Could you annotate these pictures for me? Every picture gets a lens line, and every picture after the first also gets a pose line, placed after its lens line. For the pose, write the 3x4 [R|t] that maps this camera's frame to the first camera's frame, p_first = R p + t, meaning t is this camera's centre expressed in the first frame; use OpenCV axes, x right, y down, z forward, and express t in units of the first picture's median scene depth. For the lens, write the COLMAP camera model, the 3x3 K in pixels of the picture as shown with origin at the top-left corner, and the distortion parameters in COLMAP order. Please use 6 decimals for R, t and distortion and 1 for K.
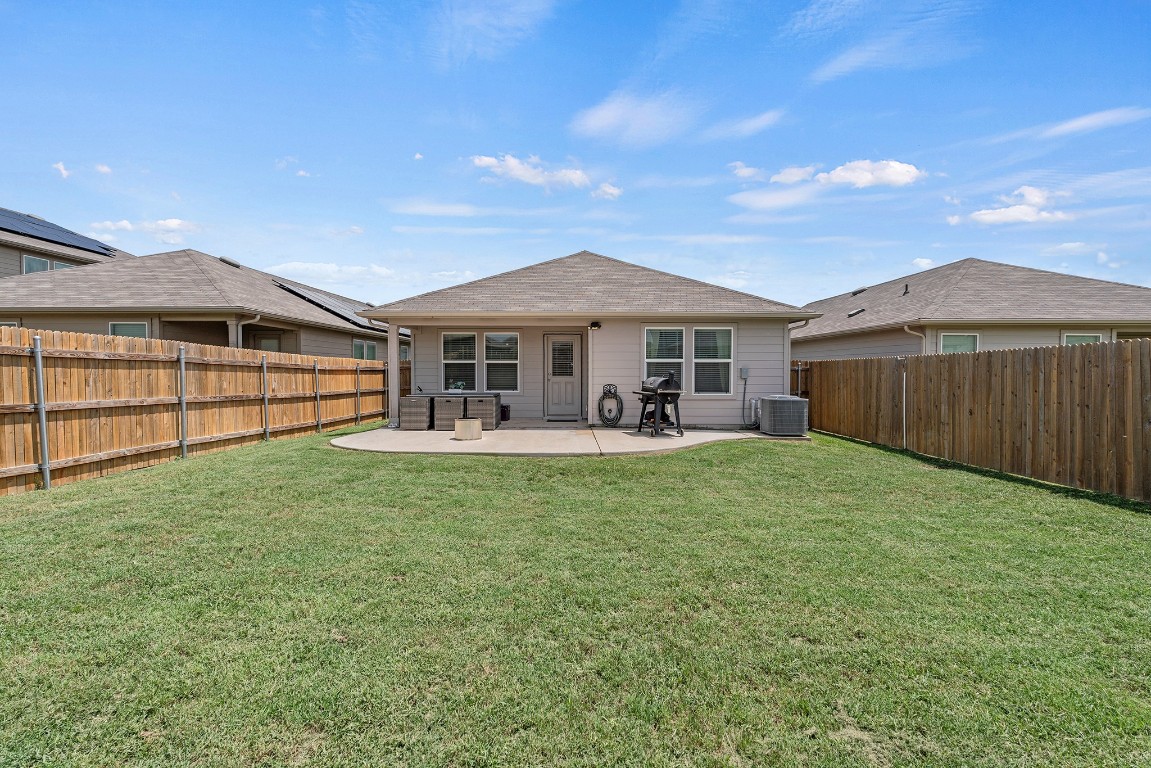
lens RADIAL K [[509.6, 0, 575.5], [0, 509.6, 384.0], [0, 0, 1]] dist [0.001003, 0.000111]
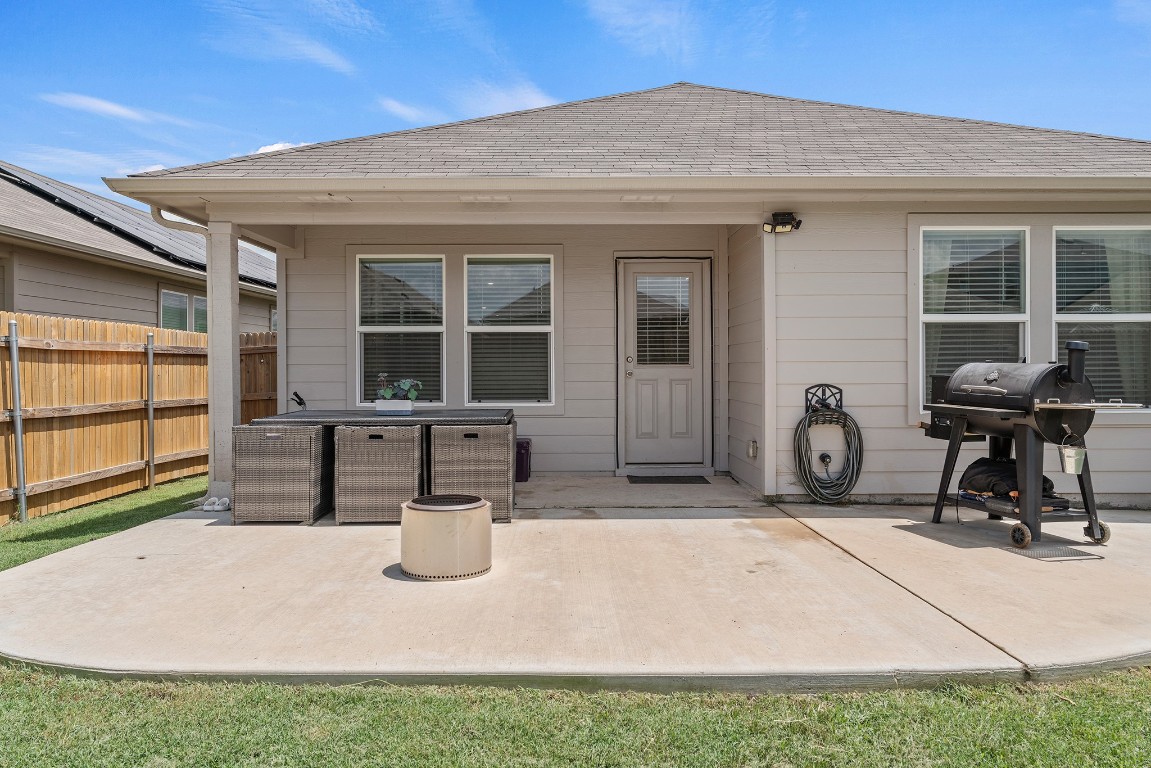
lens RADIAL K [[721.9, 0, 575.5], [0, 721.9, 384.0], [0, 0, 1]] dist [0.000389, -0.000342]
pose [[0.999404, -0.005017, 0.034151, -0.123275], [0.005089, 0.999985, -0.002009, 0.000531], [-0.034141, 0.002182, 0.999415, 0.478848]]
